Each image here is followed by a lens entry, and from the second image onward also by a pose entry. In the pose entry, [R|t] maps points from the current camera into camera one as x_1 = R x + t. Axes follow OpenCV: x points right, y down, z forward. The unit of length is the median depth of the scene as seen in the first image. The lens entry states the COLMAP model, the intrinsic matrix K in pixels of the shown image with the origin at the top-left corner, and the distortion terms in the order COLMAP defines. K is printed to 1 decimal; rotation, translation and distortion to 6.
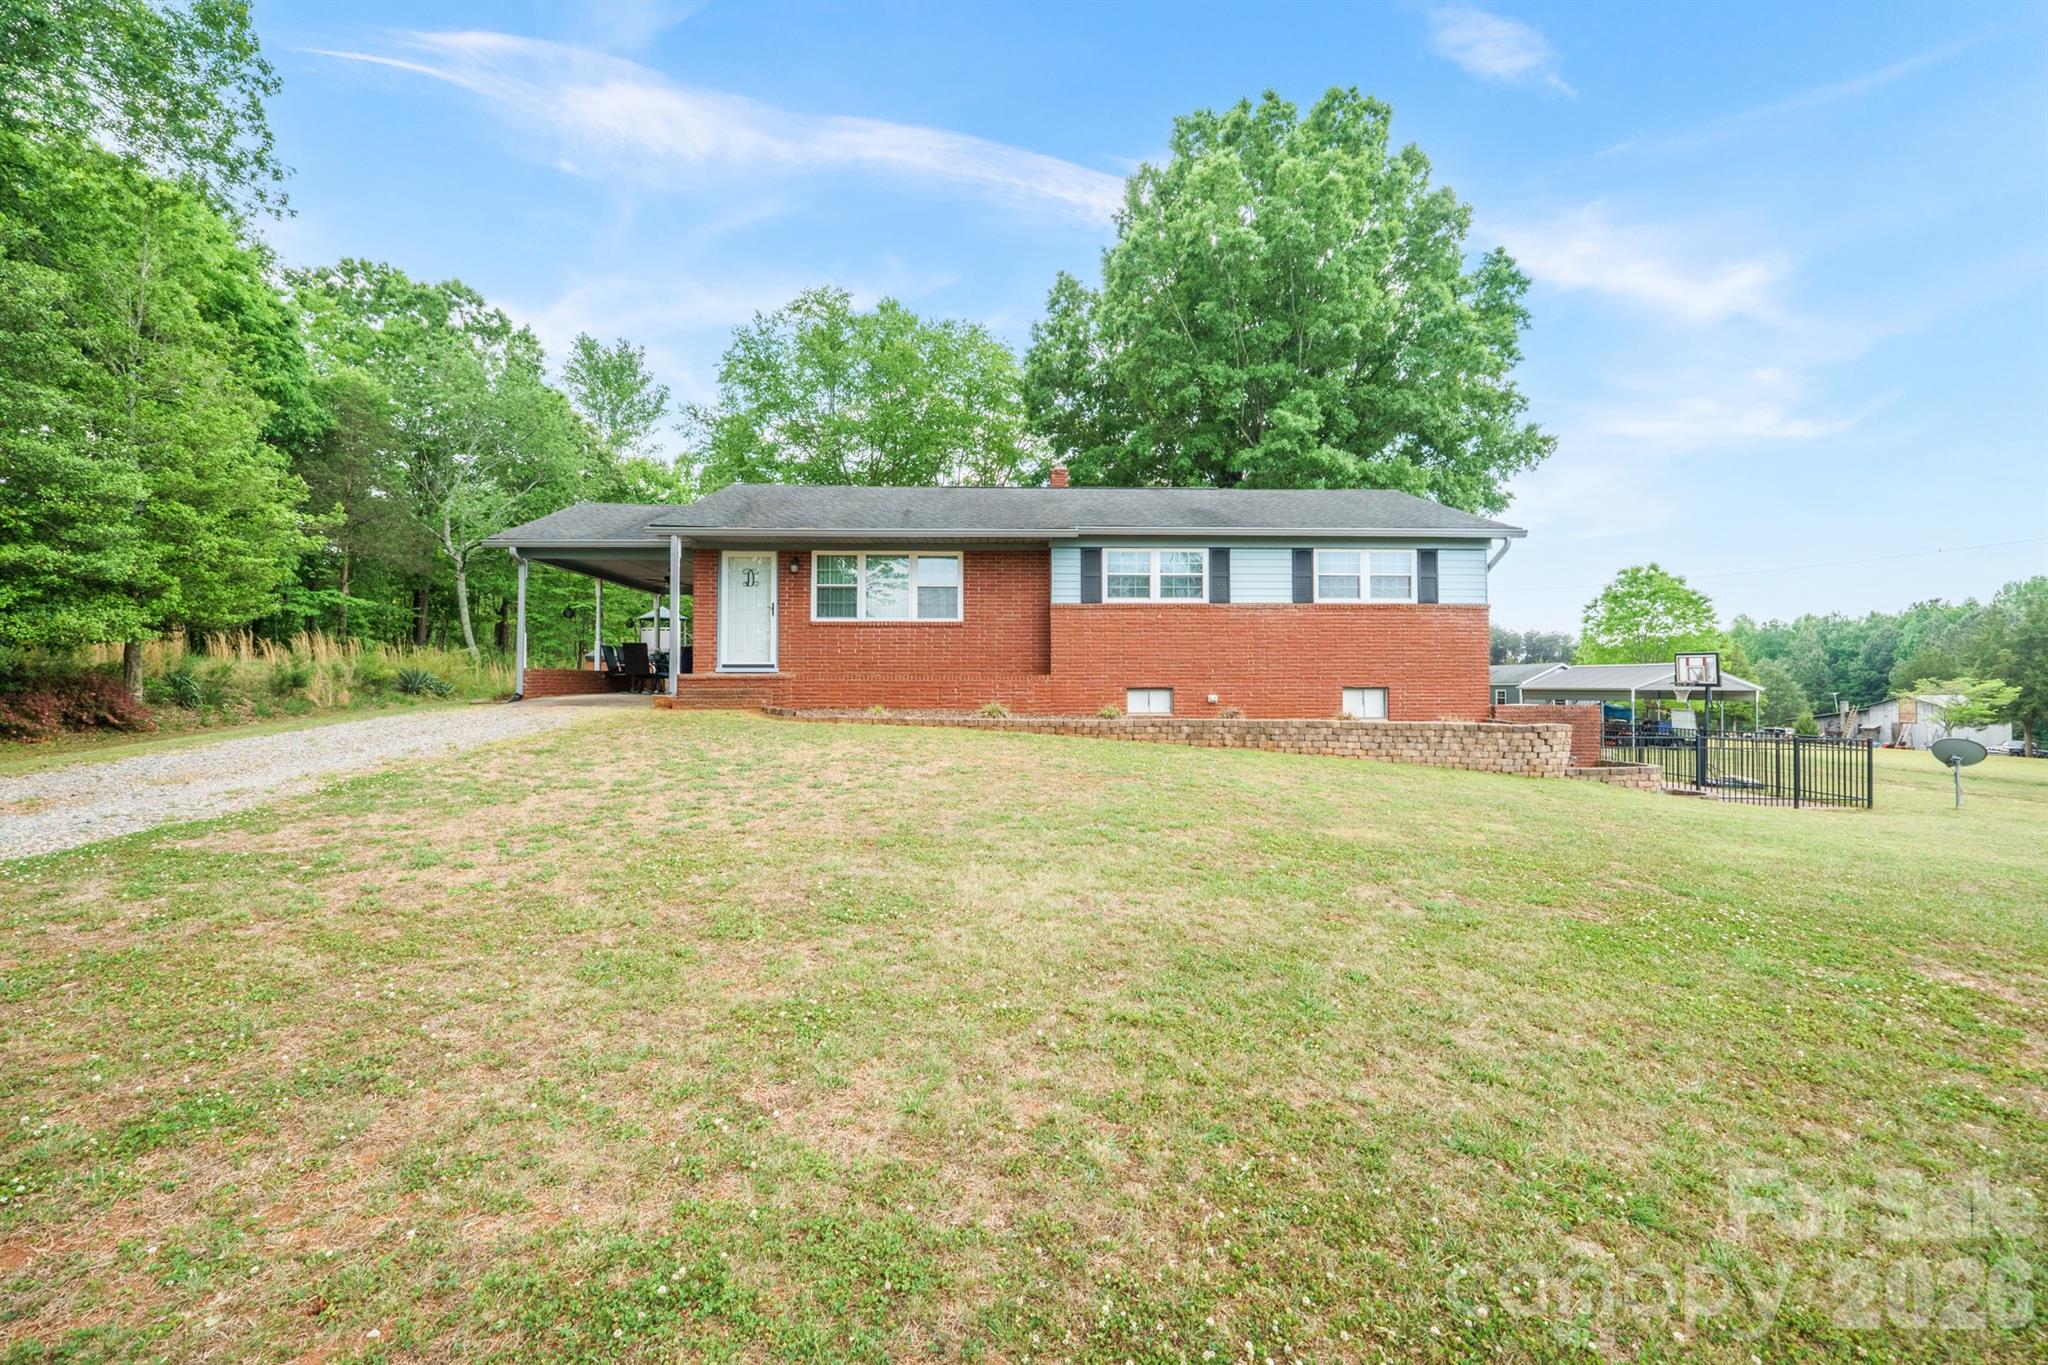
lens RADIAL K [[865.6, 0, 1030.0], [0, 865.6, 671.2], [0, 0, 1]] dist [-0.006514, -0.000138]
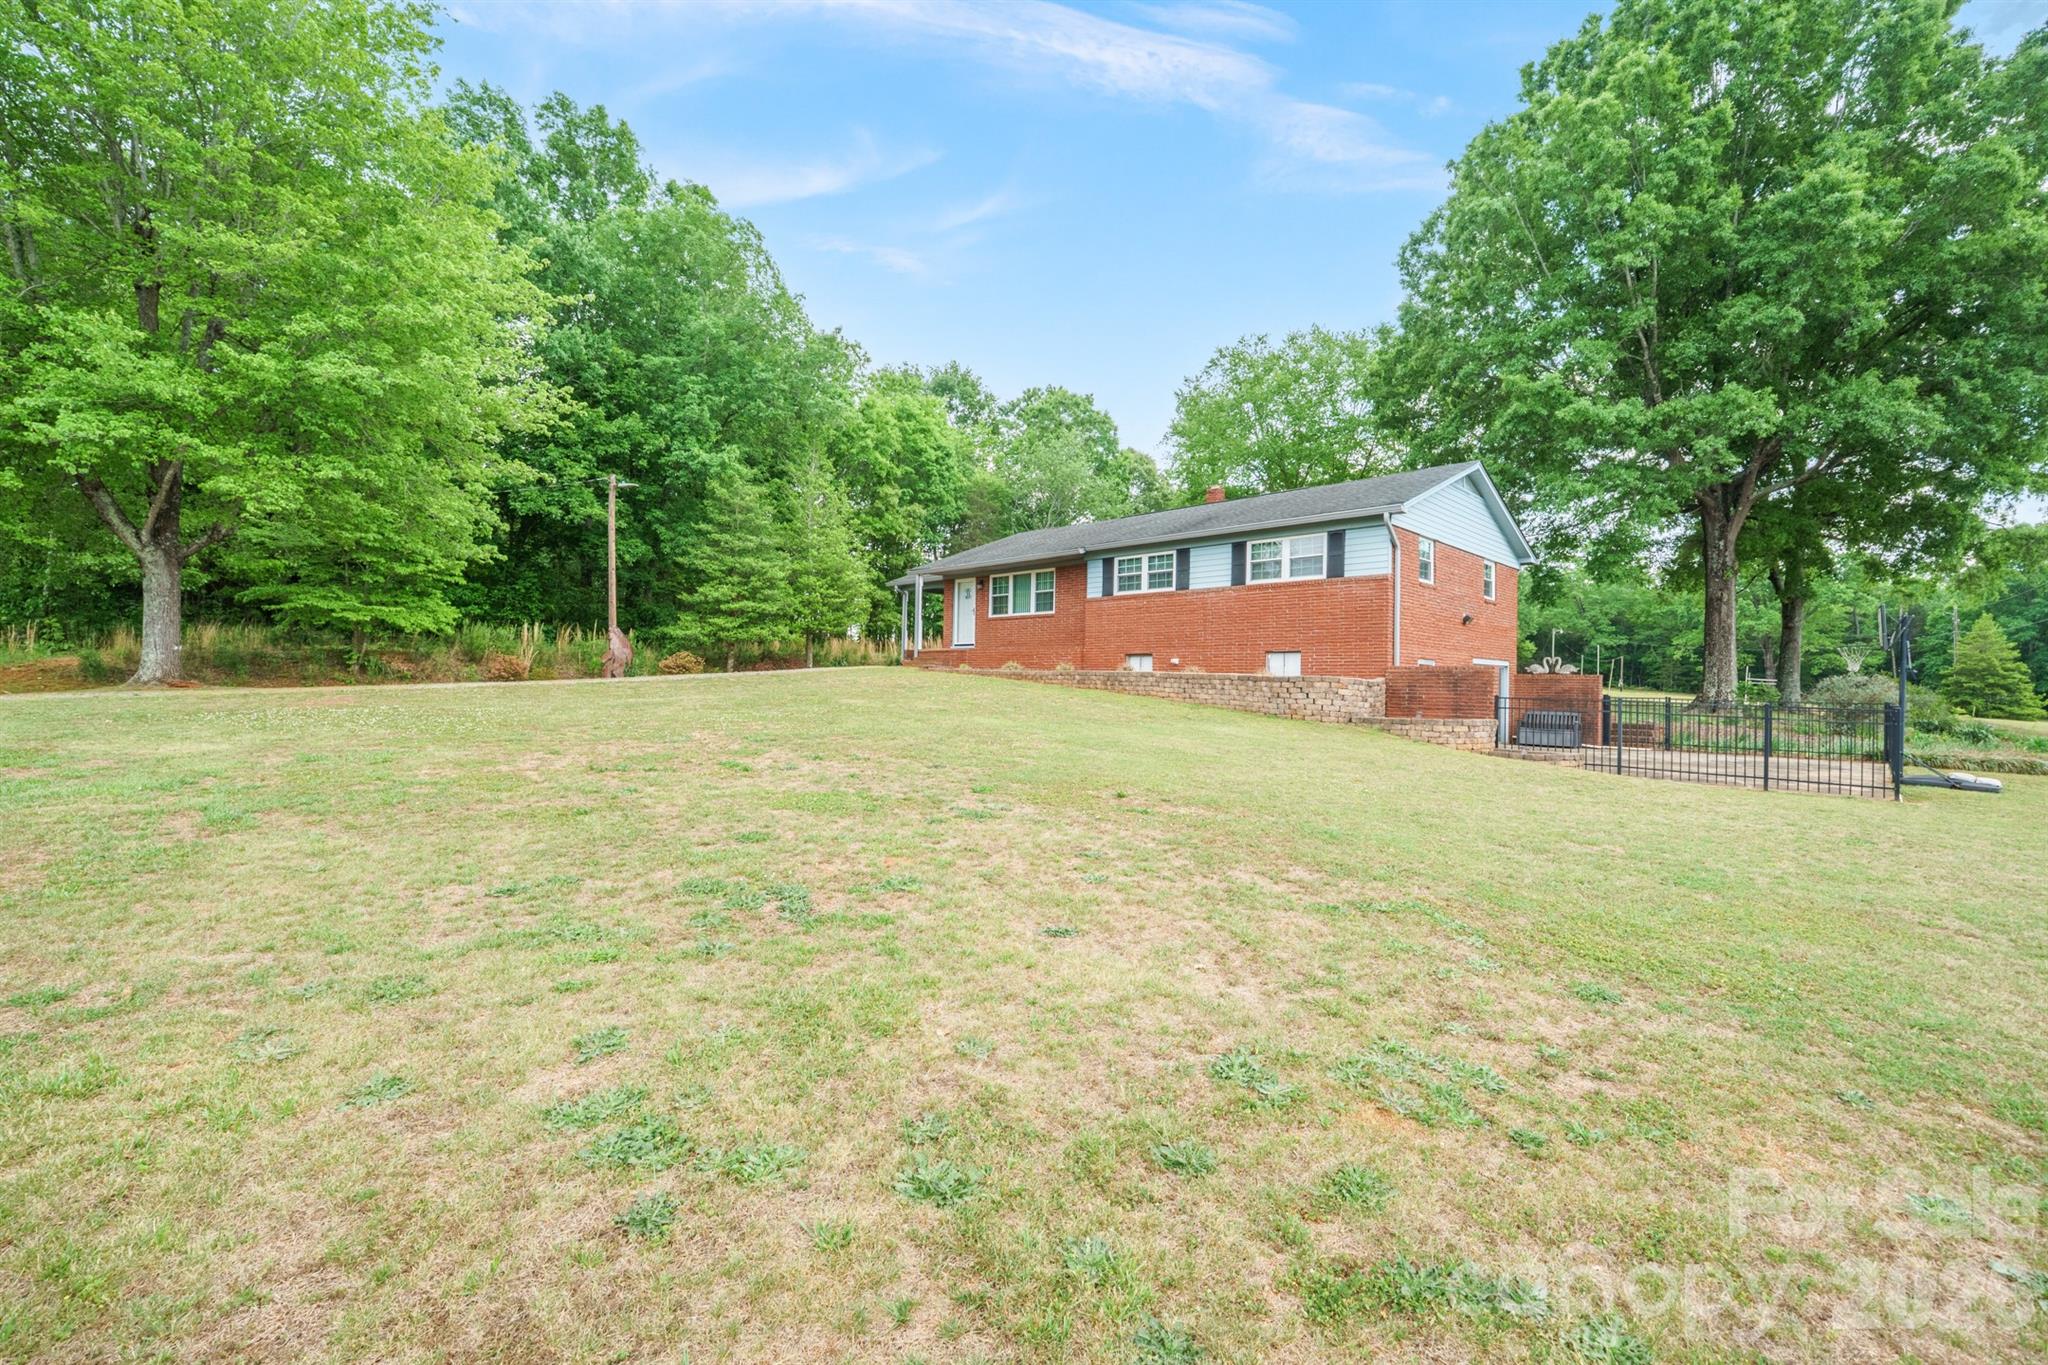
lens RADIAL K [[865.6, 0, 1030.0], [0, 865.6, 671.2], [0, 0, 1]] dist [-0.006514, -0.000138]
pose [[0.660971, 0.002666, -0.750406, 1.075542], [-0.007003, 0.999972, -0.002616, 0.052769], [0.750378, 0.006984, 0.660972, -0.069230]]
